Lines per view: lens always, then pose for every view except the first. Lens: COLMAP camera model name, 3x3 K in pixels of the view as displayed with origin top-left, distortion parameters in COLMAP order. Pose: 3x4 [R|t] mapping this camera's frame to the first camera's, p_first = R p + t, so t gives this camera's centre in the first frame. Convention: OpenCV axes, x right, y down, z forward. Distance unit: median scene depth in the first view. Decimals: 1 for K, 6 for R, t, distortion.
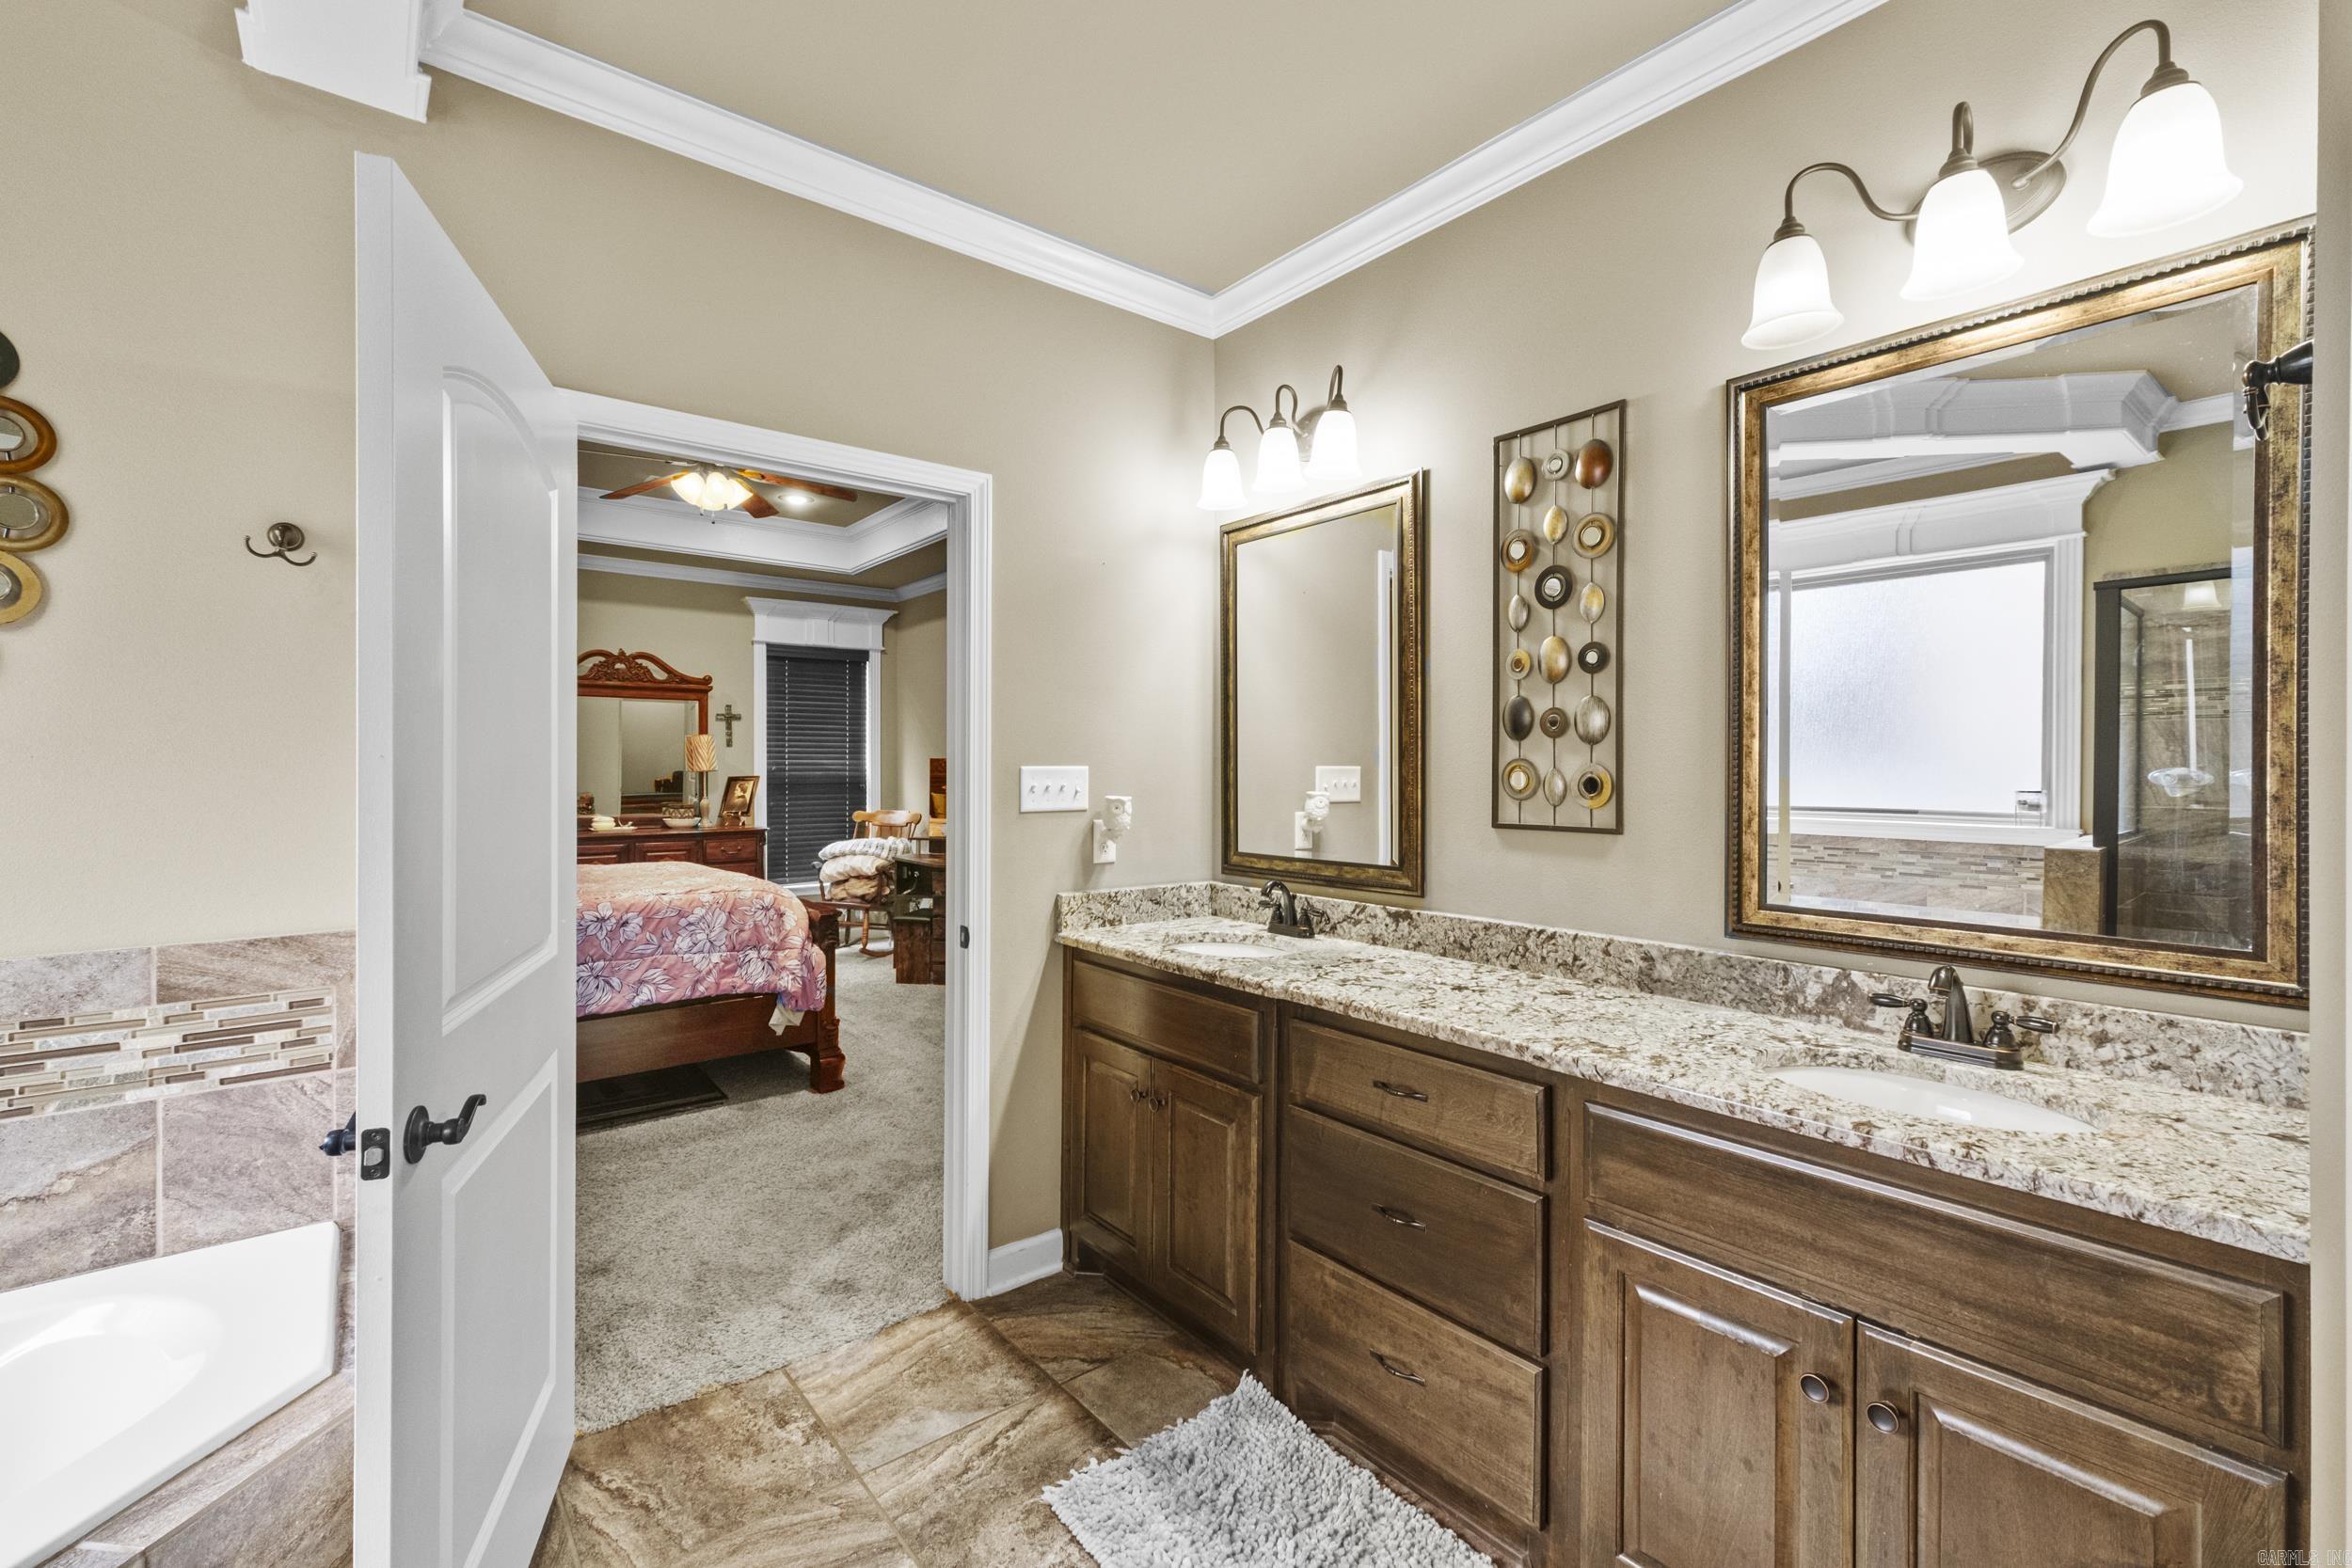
lens RADIAL K [[1008.7, 0, 1164.4], [0, 1008.7, 767.1], [0, 0, 1]] dist [0.008494, 0.000371]
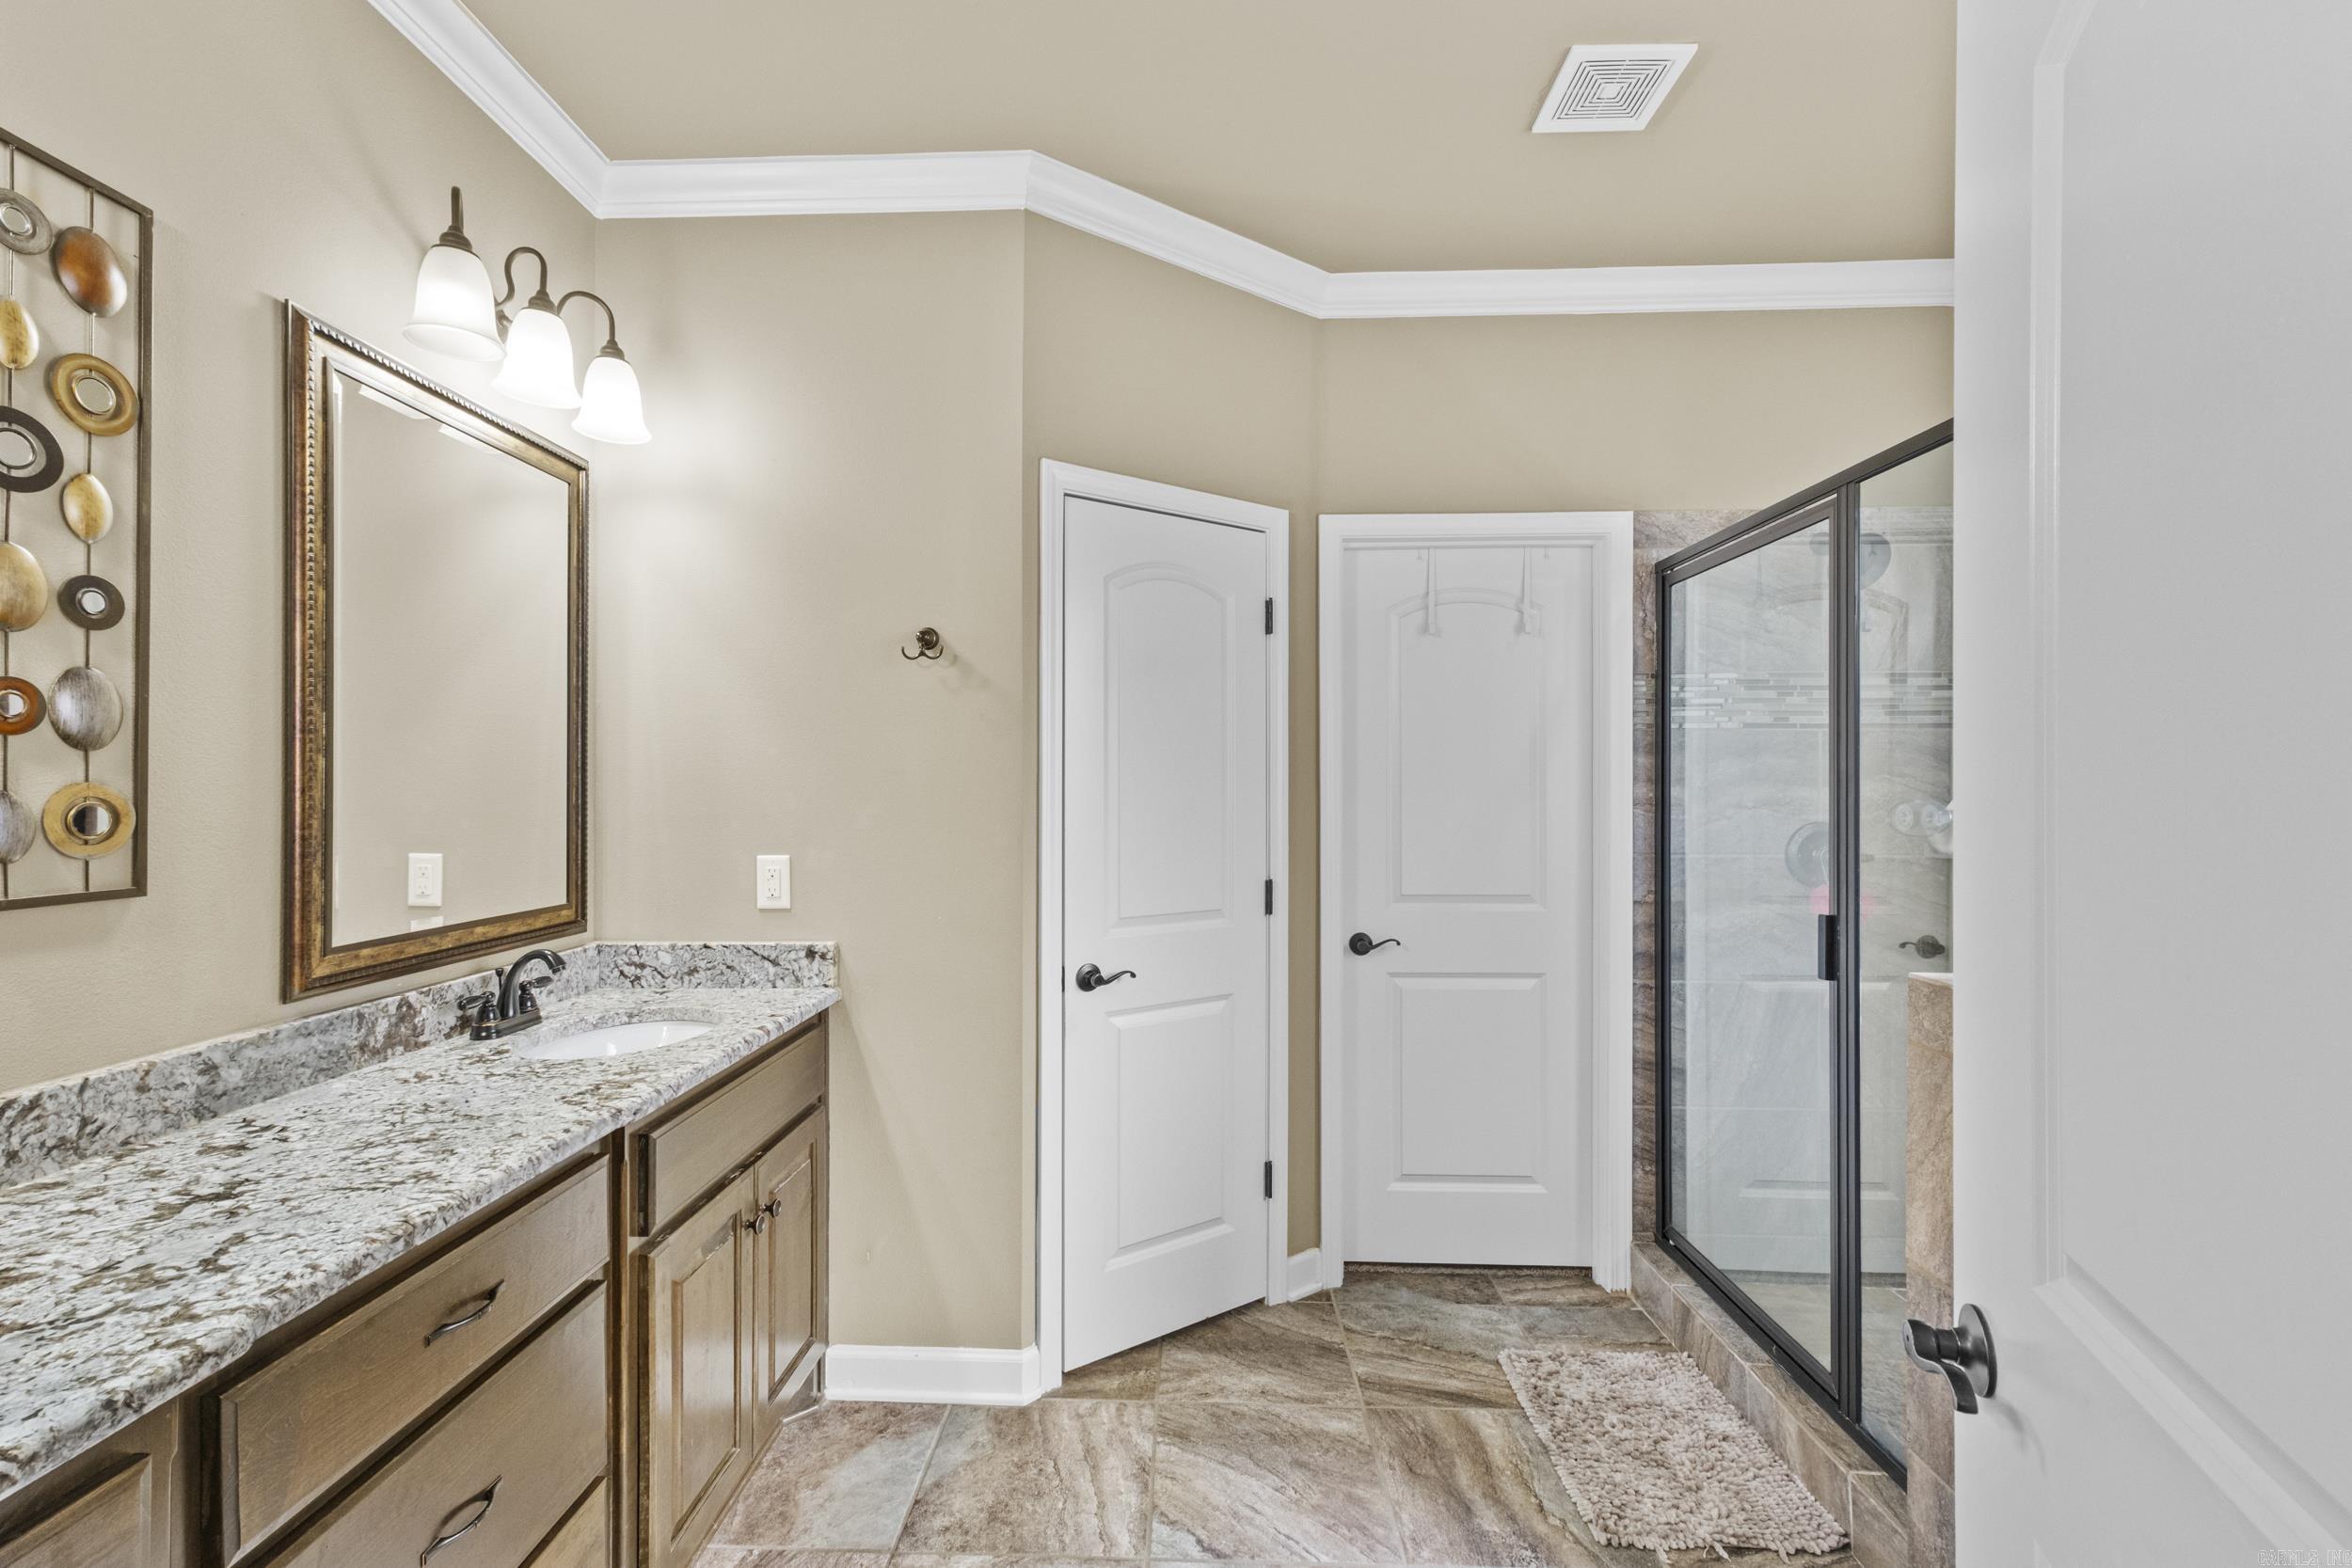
lens RADIAL K [[1008.7, 0, 1164.4], [0, 1008.7, 767.1], [0, 0, 1]] dist [0.008494, 0.000371]
pose [[-0.758872, 0.014301, 0.651083, -0.448562], [0.002472, 0.999815, -0.019079, 0.000706], [-0.651235, -0.012869, -0.758767, 1.077447]]
